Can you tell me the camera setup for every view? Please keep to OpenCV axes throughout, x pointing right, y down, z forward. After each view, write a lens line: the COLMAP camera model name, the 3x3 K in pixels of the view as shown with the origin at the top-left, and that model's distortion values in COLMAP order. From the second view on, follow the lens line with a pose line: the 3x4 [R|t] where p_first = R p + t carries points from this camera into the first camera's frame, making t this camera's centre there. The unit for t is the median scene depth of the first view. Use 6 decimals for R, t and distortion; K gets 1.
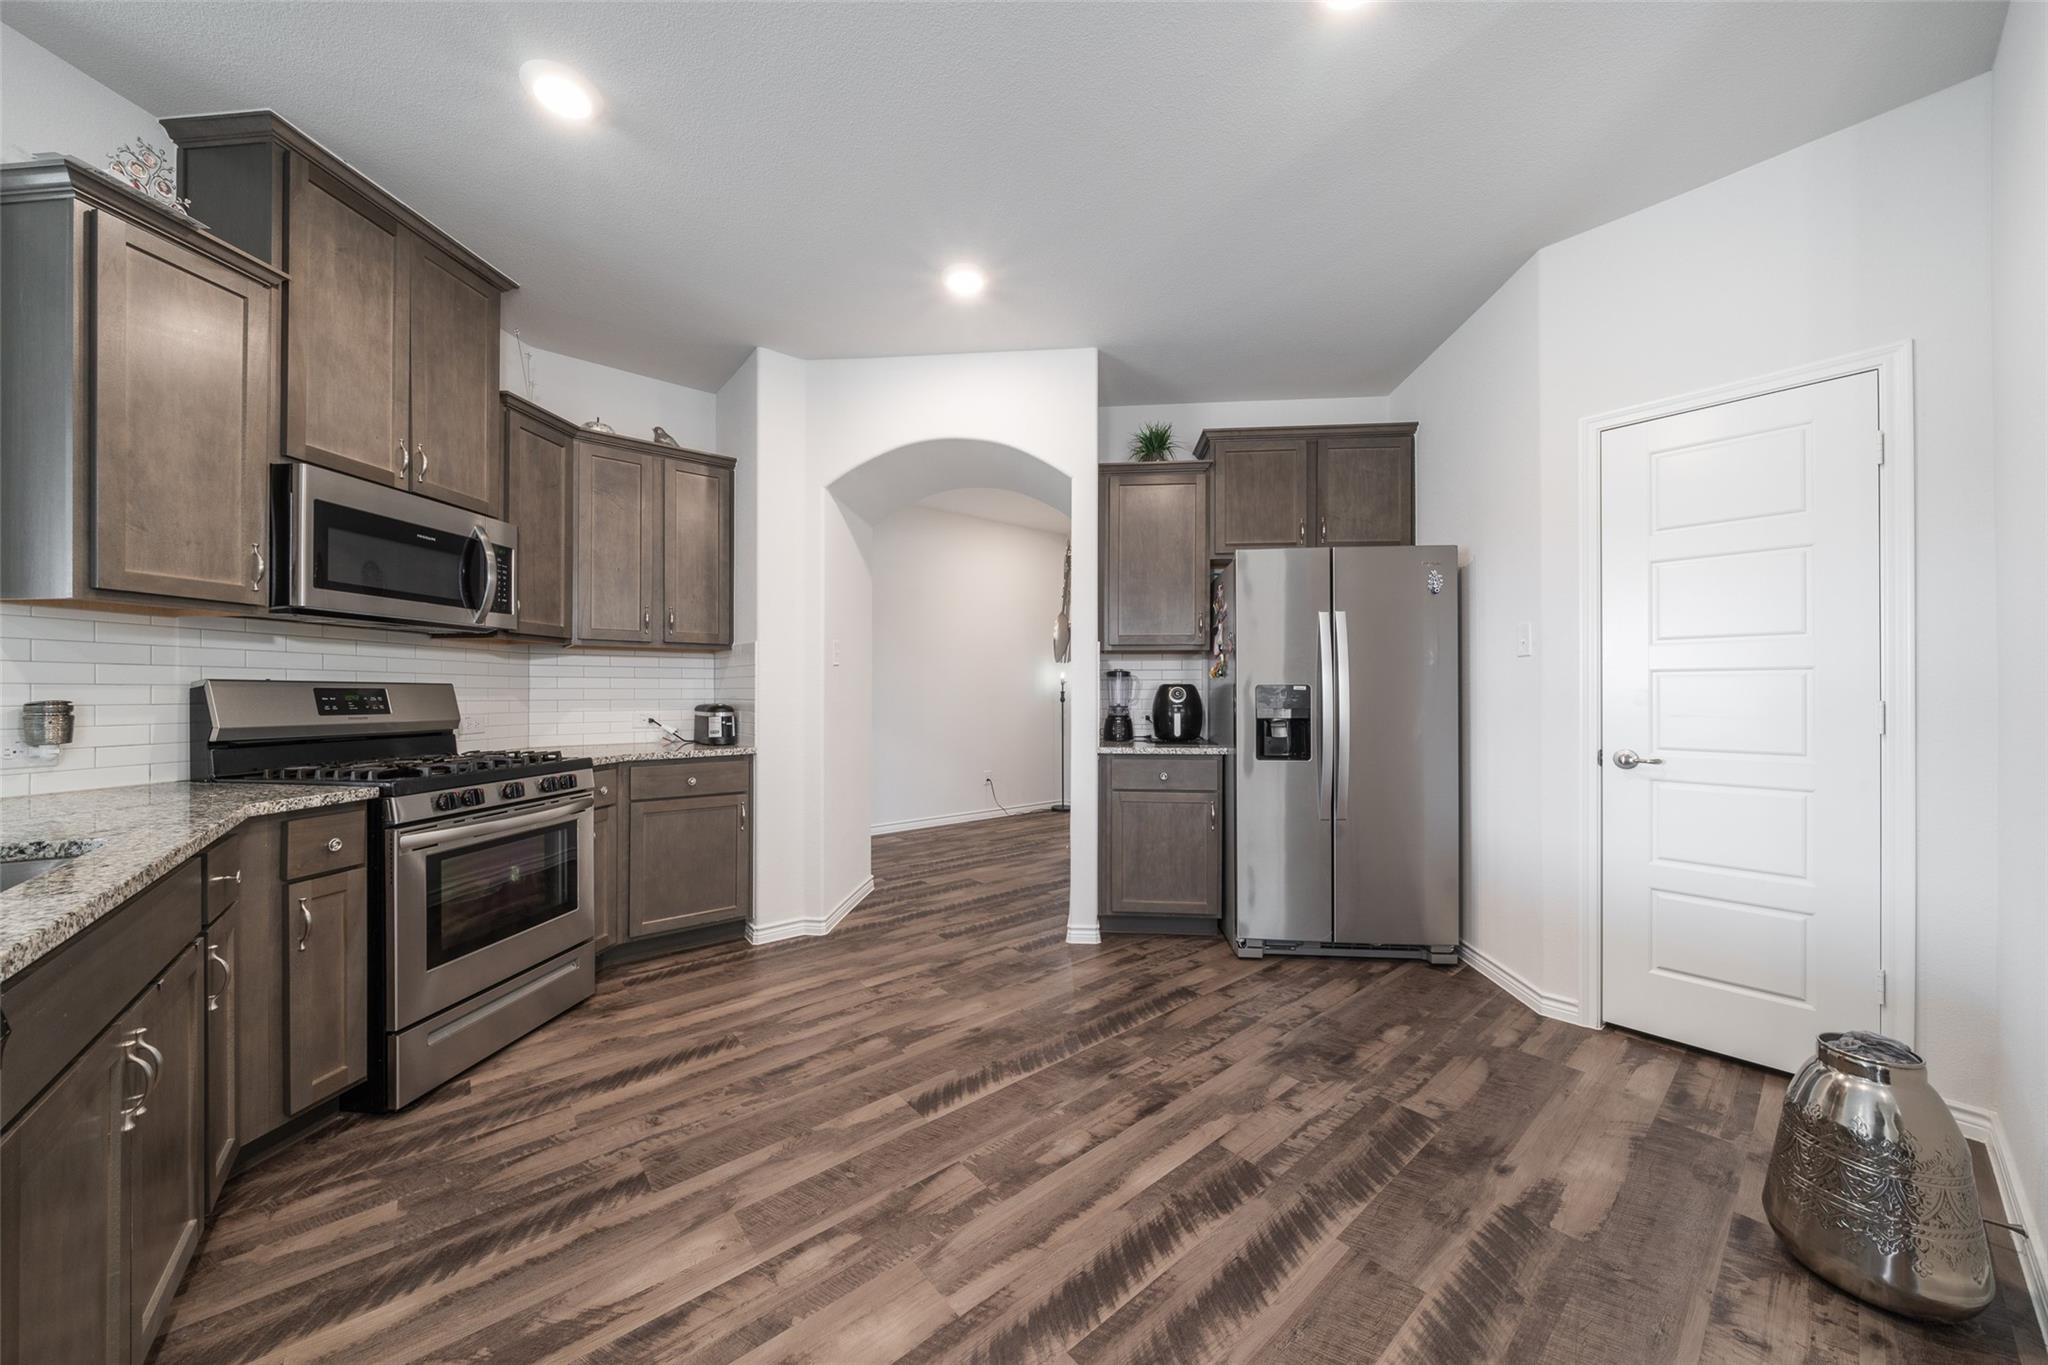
lens RADIAL K [[700.1, 0, 1019.6], [0, 700.1, 693.0], [0, 0, 1]] dist [-0.007129, 0.000469]
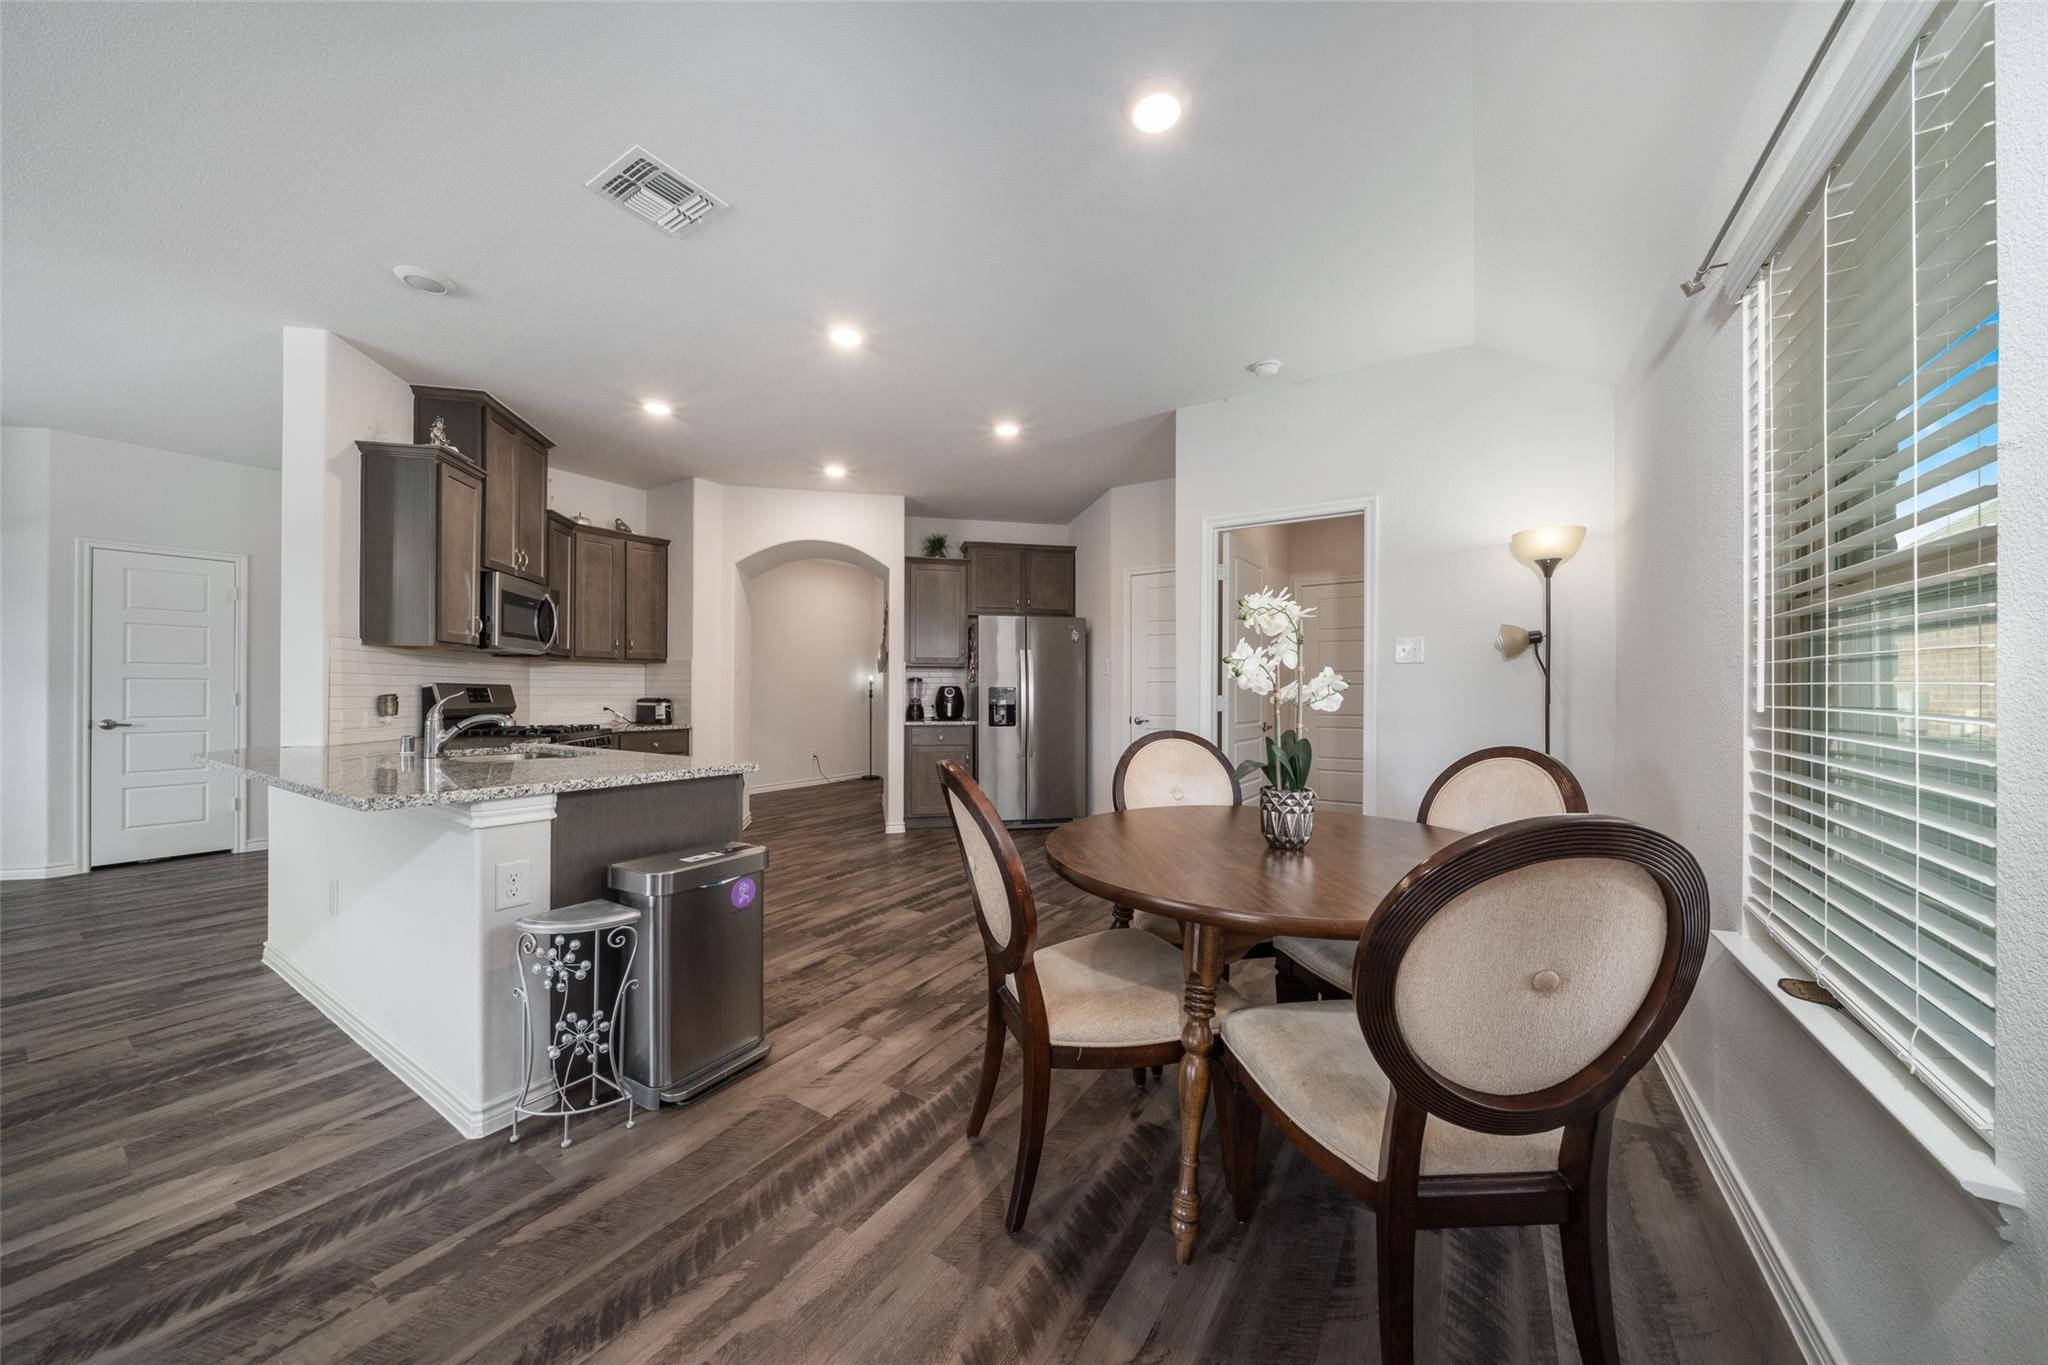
lens RADIAL K [[700.1, 0, 1025.0], [0, 700.1, 693.6], [0, 0, 1]] dist [-0.007129, 0.000469]
pose [[0.953360, 0.000921, 0.301833, -0.170580], [-0.001574, 0.999997, 0.001920, 0.003020], [-0.301830, -0.002305, 0.953359, -1.014490]]
